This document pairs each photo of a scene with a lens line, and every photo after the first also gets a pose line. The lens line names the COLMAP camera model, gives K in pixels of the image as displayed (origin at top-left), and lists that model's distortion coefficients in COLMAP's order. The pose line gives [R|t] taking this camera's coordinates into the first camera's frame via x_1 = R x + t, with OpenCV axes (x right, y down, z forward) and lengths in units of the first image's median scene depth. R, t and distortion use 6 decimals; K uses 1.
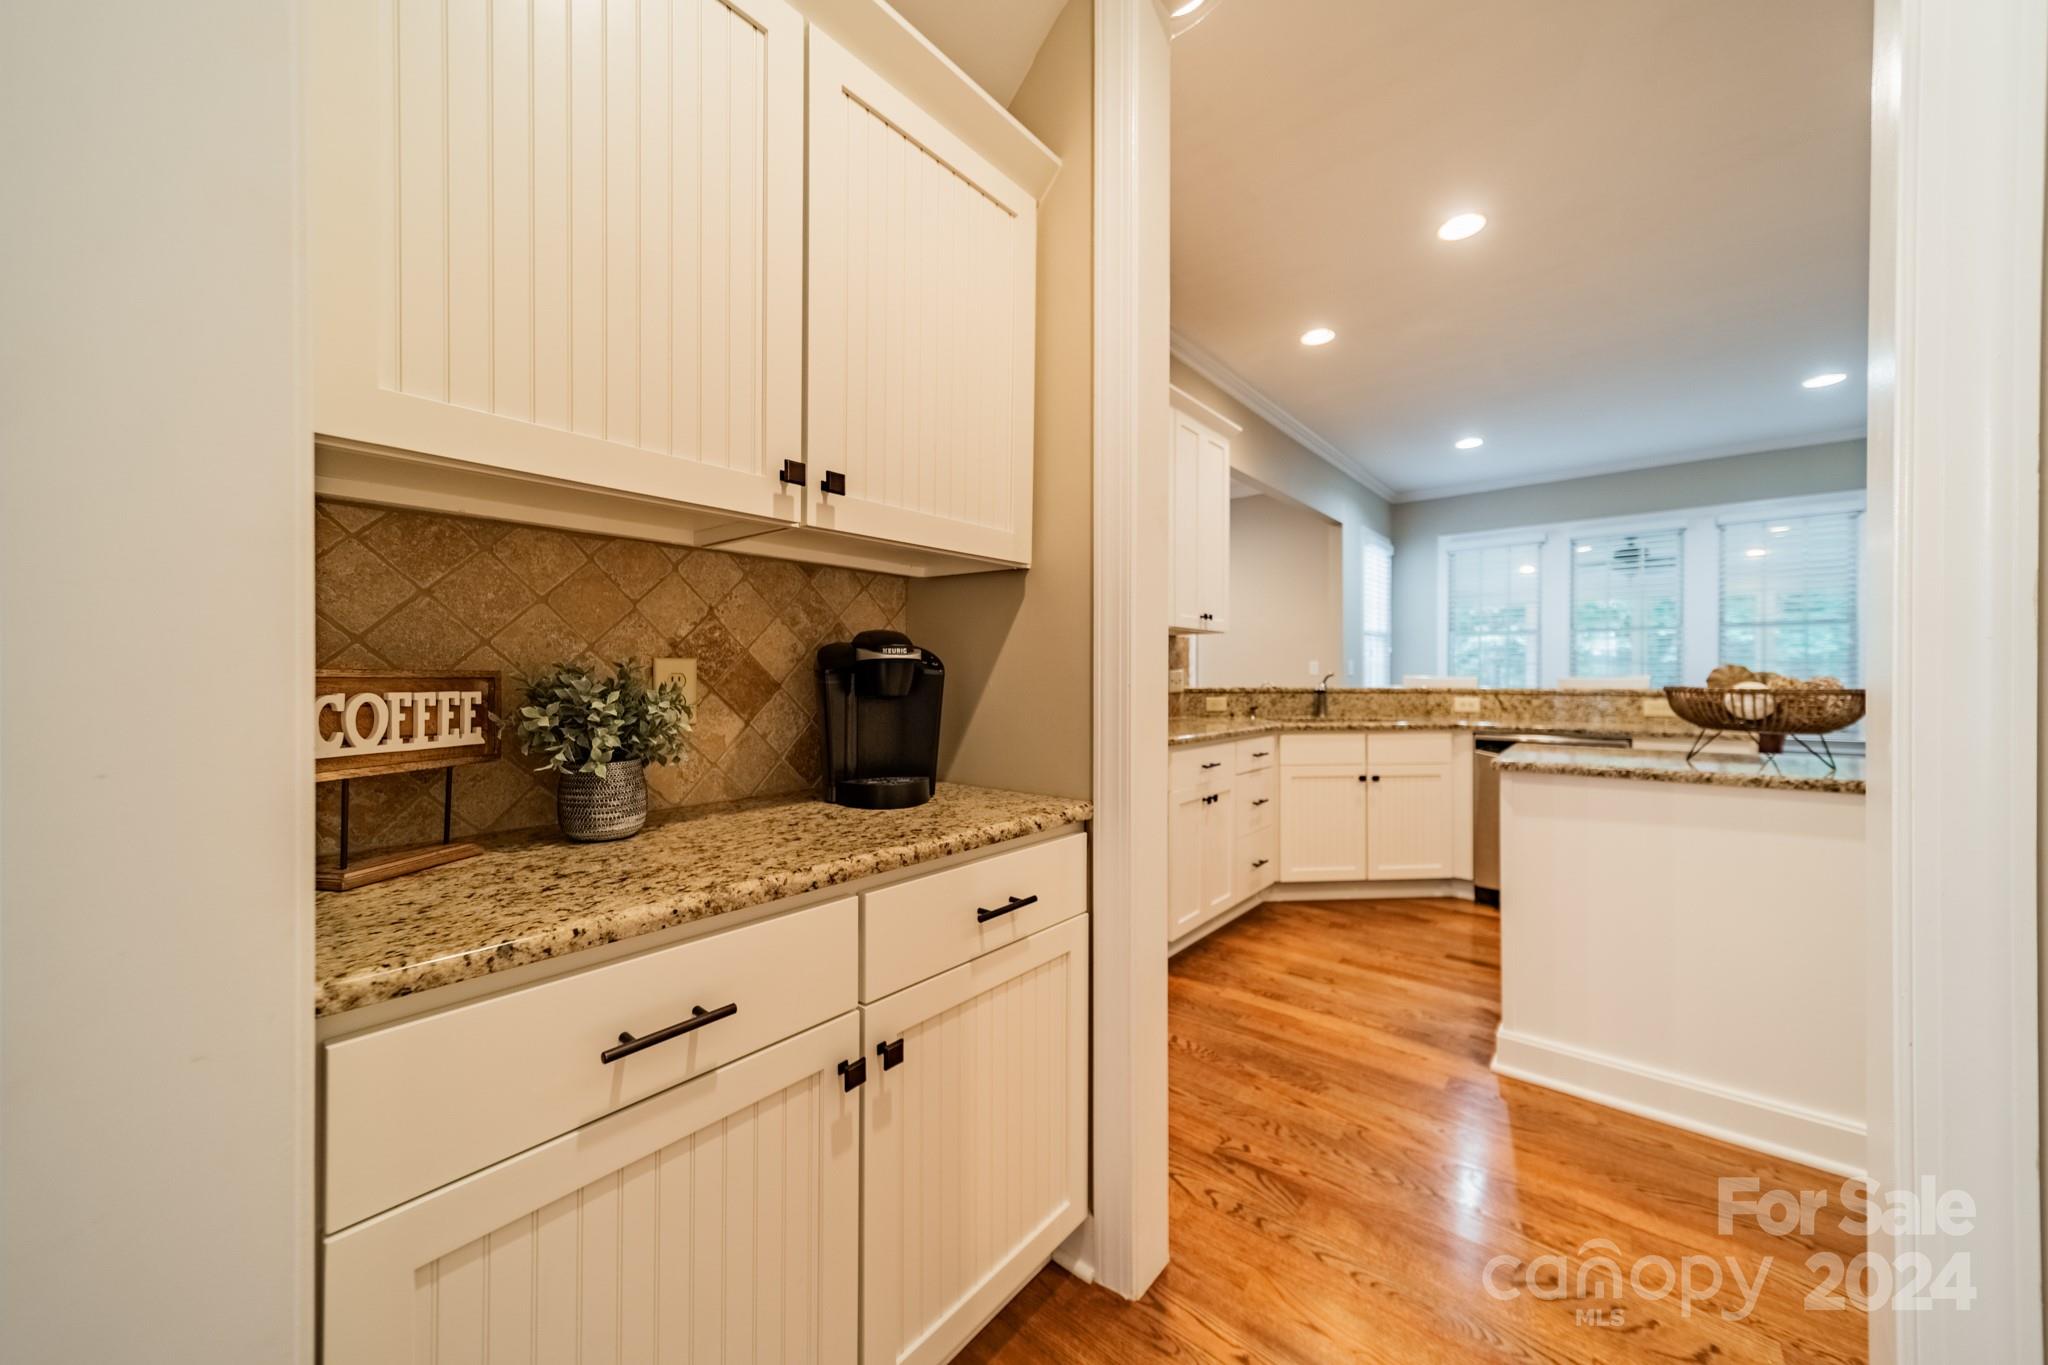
lens RADIAL K [[731.5, 0, 1029.6], [0, 731.5, 675.8], [0, 0, 1]] dist [0.006738, -0.000468]
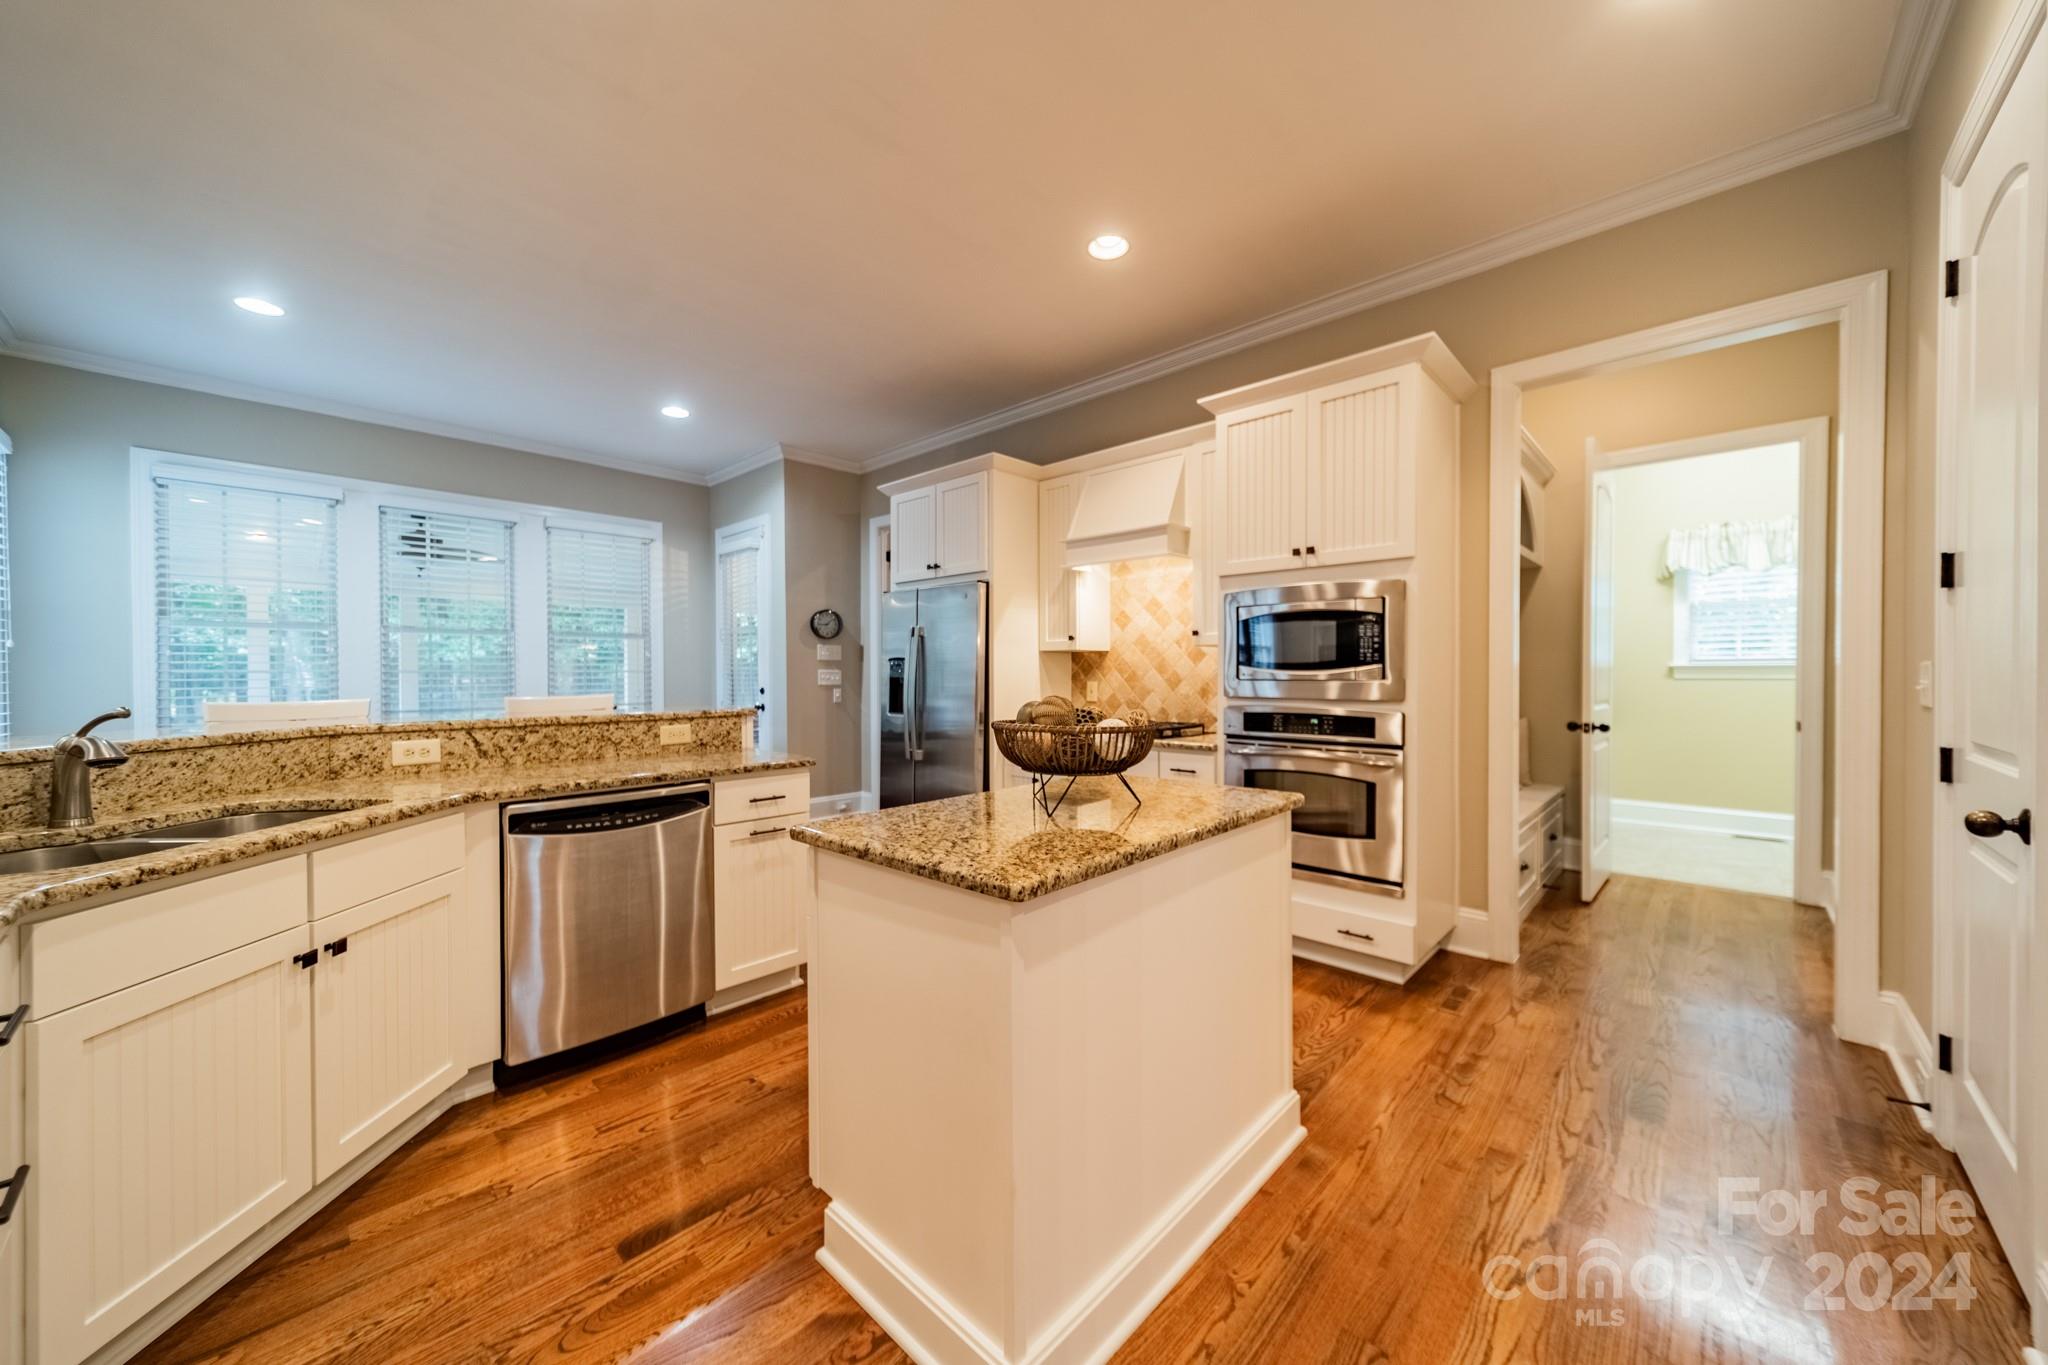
lens RADIAL K [[731.5, 0, 1034.1], [0, 731.5, 680.9], [0, 0, 1]] dist [0.006738, -0.000468]
pose [[0.057559, -0.010471, 0.998287, 0.046990], [0.002861, 0.999943, 0.010324, -0.022046], [-0.998338, 0.002262, 0.057585, 0.497556]]
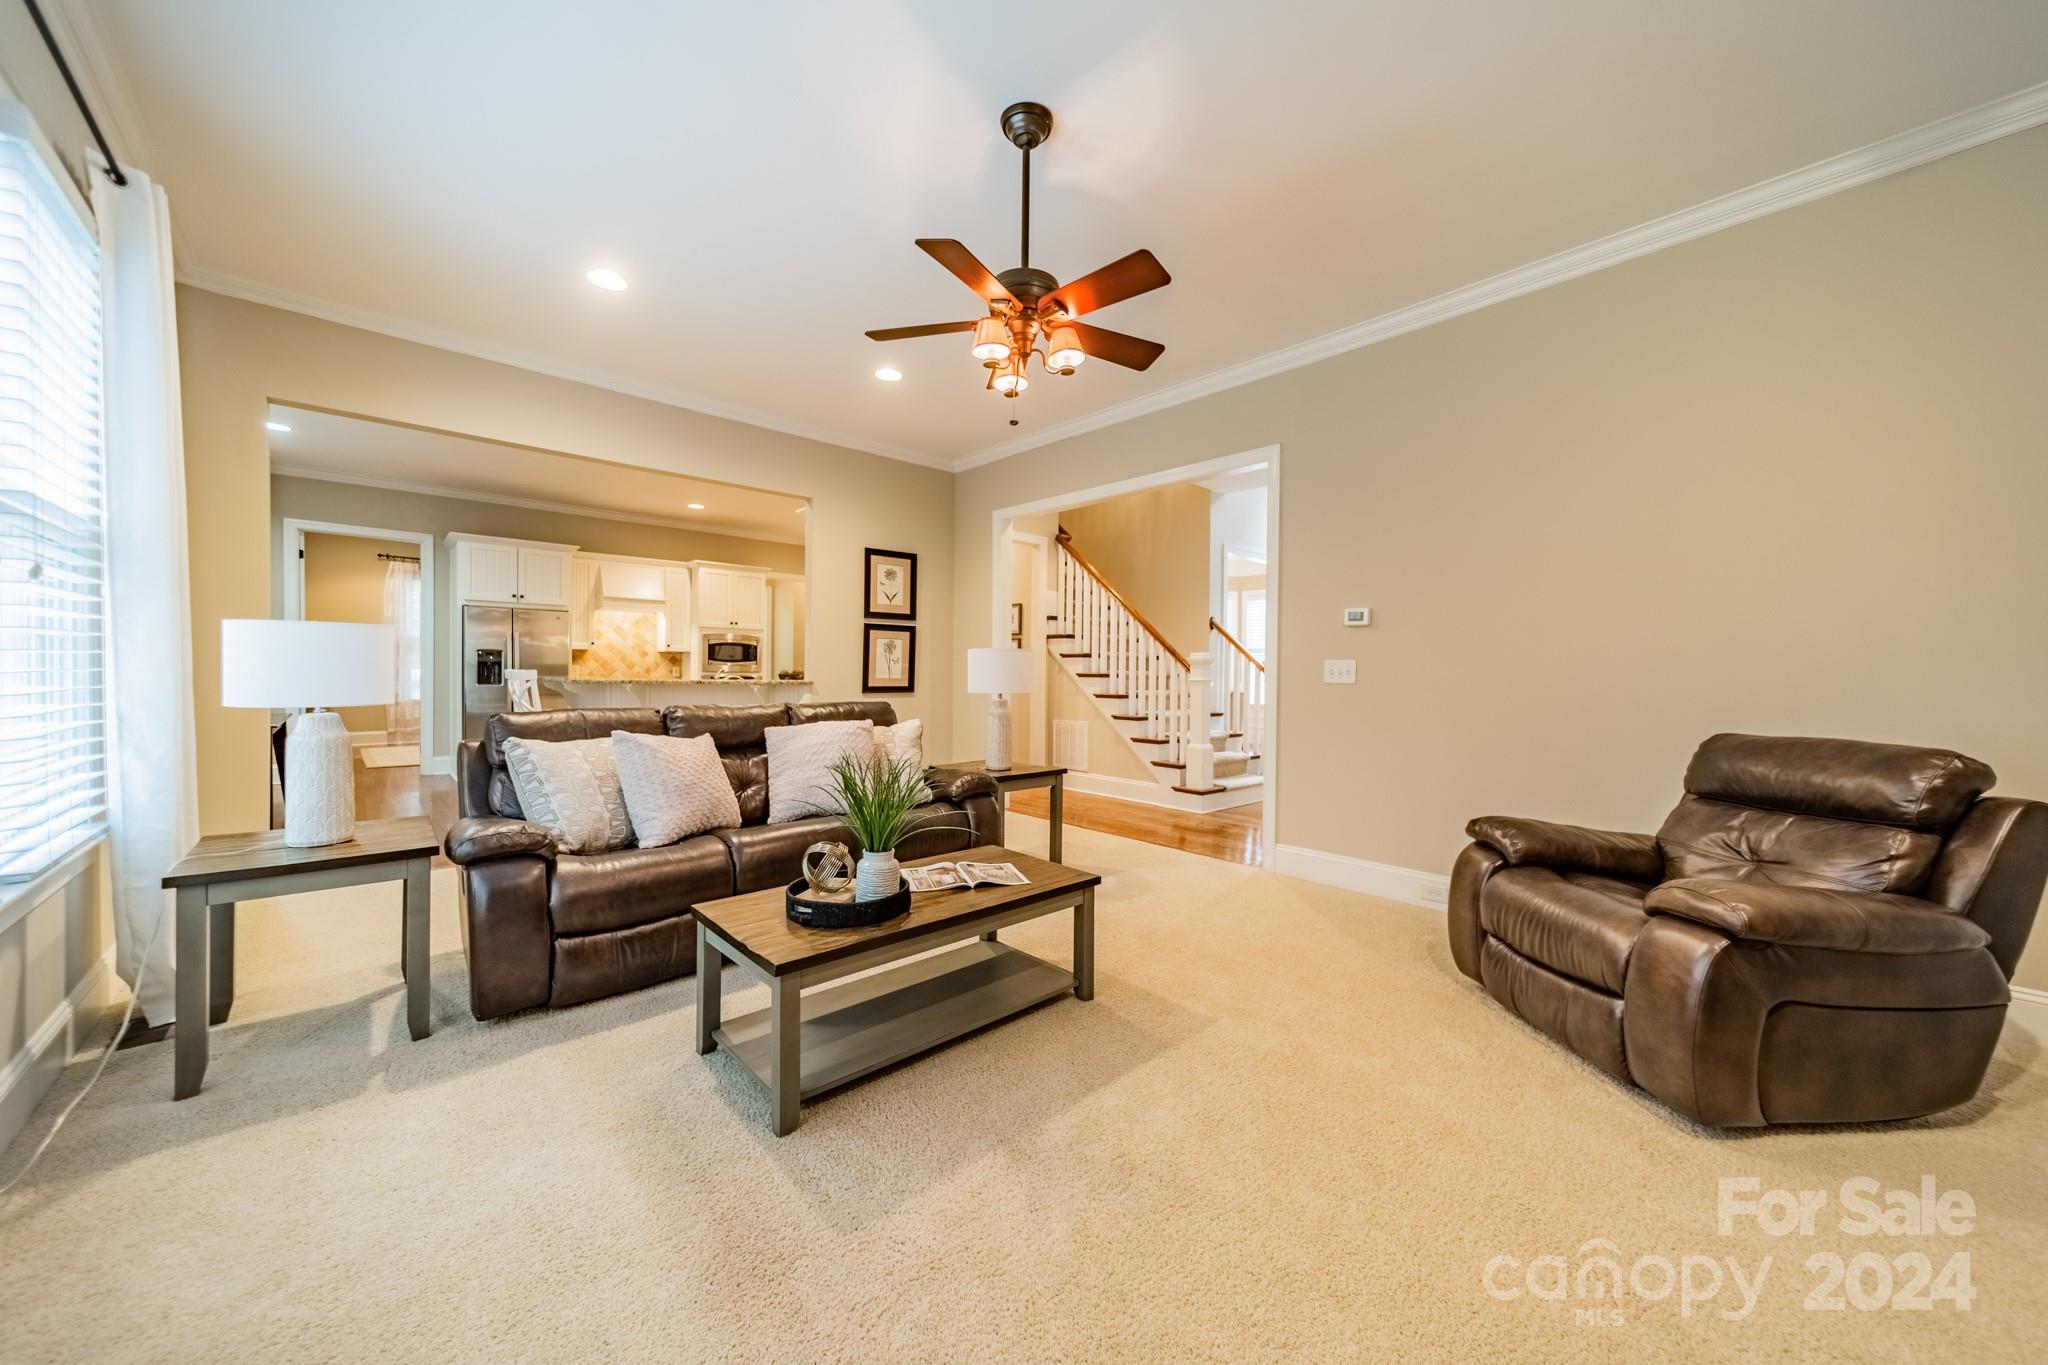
lens RADIAL K [[731.5, 0, 1017.9], [0, 731.5, 675.7], [0, 0, 1]] dist [0.006738, -0.000468]
pose [[-0.988152, -0.008934, 0.153220, -0.140581], [-0.007156, 0.999901, 0.012154, -0.019395], [-0.153313, 0.010914, -0.988117, 1.247127]]
